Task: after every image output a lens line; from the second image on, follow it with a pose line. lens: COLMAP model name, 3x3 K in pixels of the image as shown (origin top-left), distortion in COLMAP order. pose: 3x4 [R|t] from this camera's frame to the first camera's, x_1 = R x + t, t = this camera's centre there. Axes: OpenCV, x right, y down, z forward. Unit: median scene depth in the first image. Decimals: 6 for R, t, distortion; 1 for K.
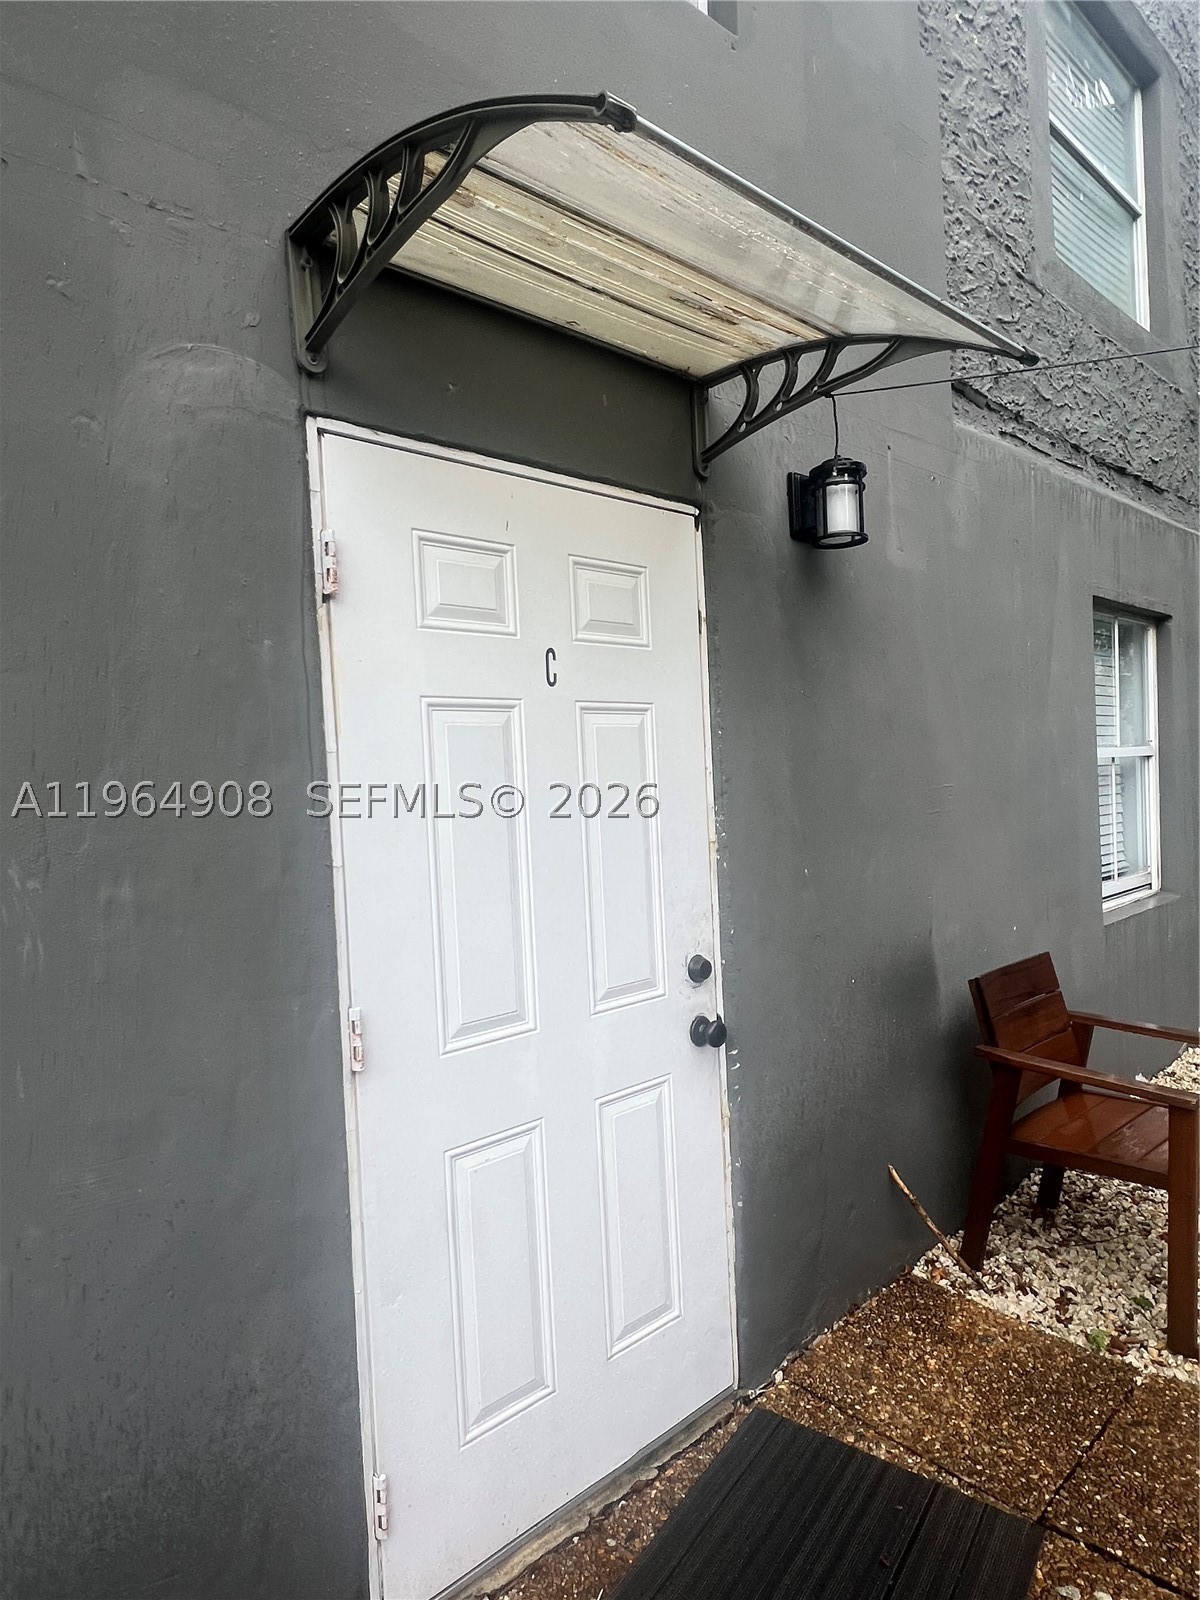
lens RADIAL K [[927.8, 0, 571.3], [0, 927.8, 813.7], [0, 0, 1]] dist [-0.000339, -0.003196]
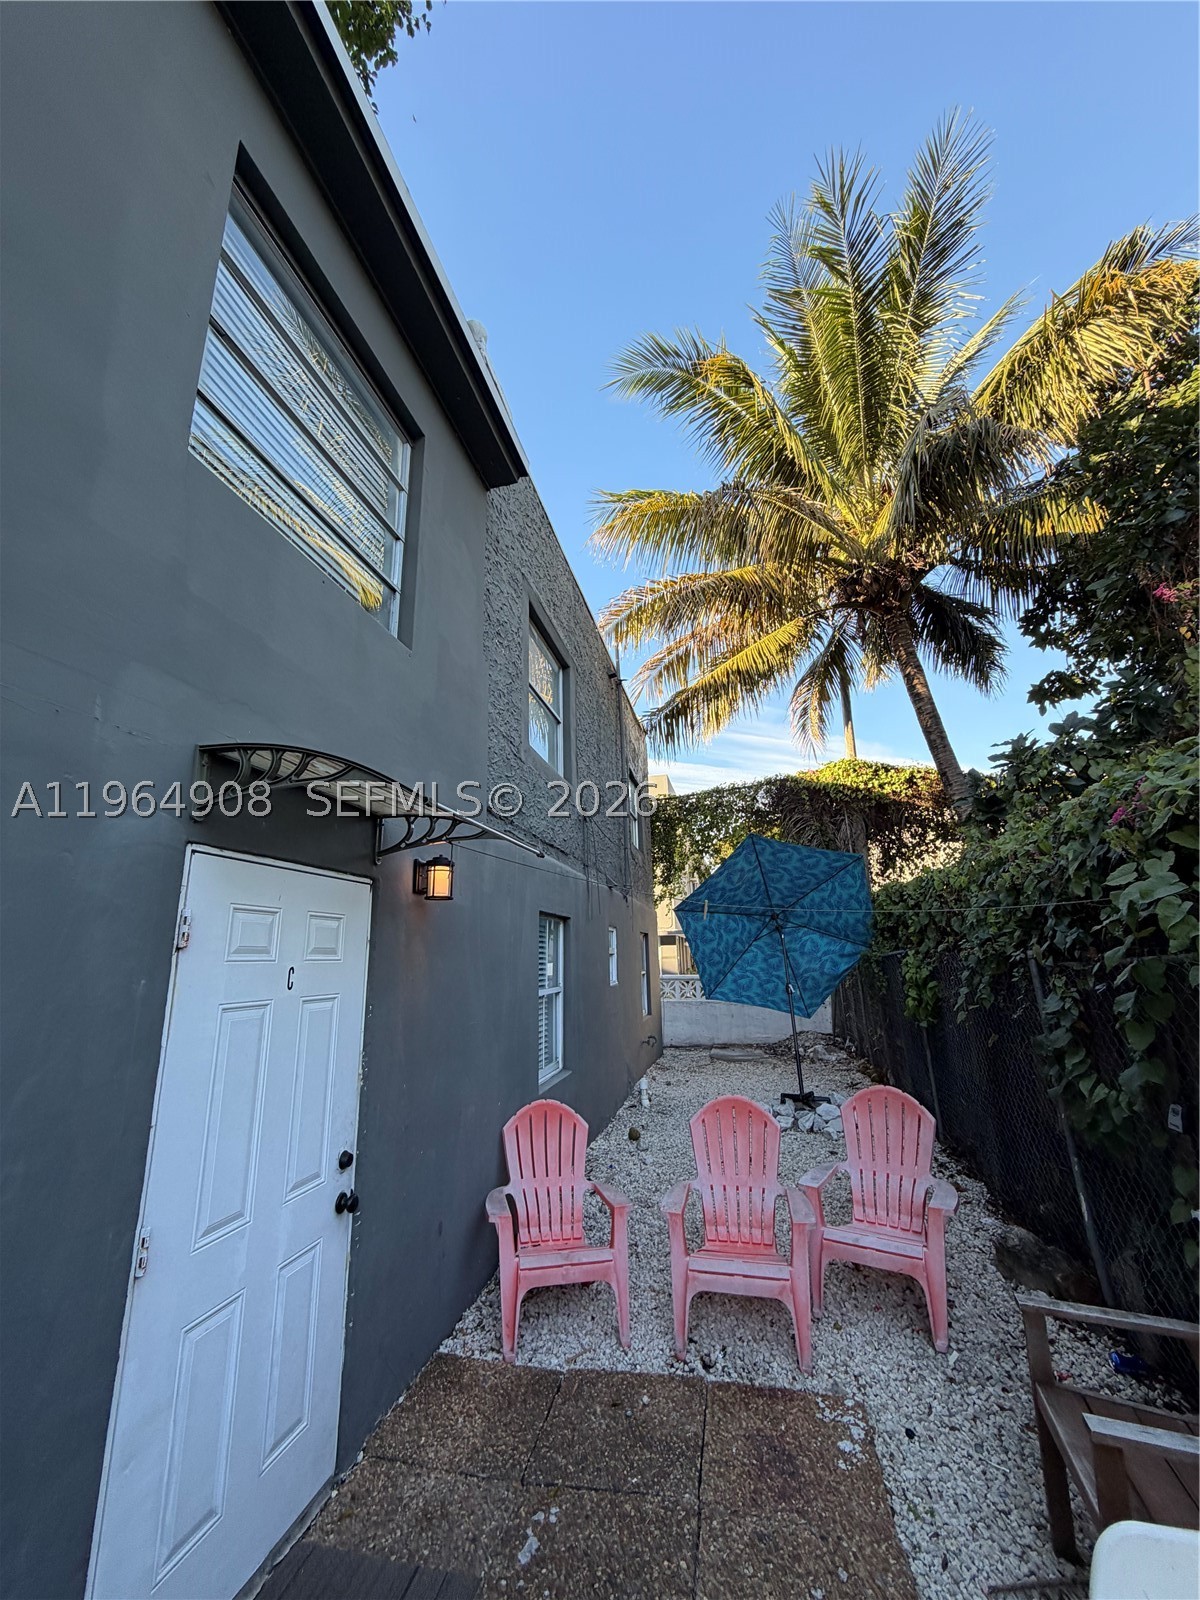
lens RADIAL K [[641.9, 0, 595.5], [0, 641.9, 797.6], [0, 0, 1]] dist [0.001768, -0.000955]
pose [[0.804930, 0.178644, 0.565840, -0.265955], [-0.004099, 0.955255, -0.295756, -0.112903], [-0.593356, 0.235743, 0.769645, -0.296986]]
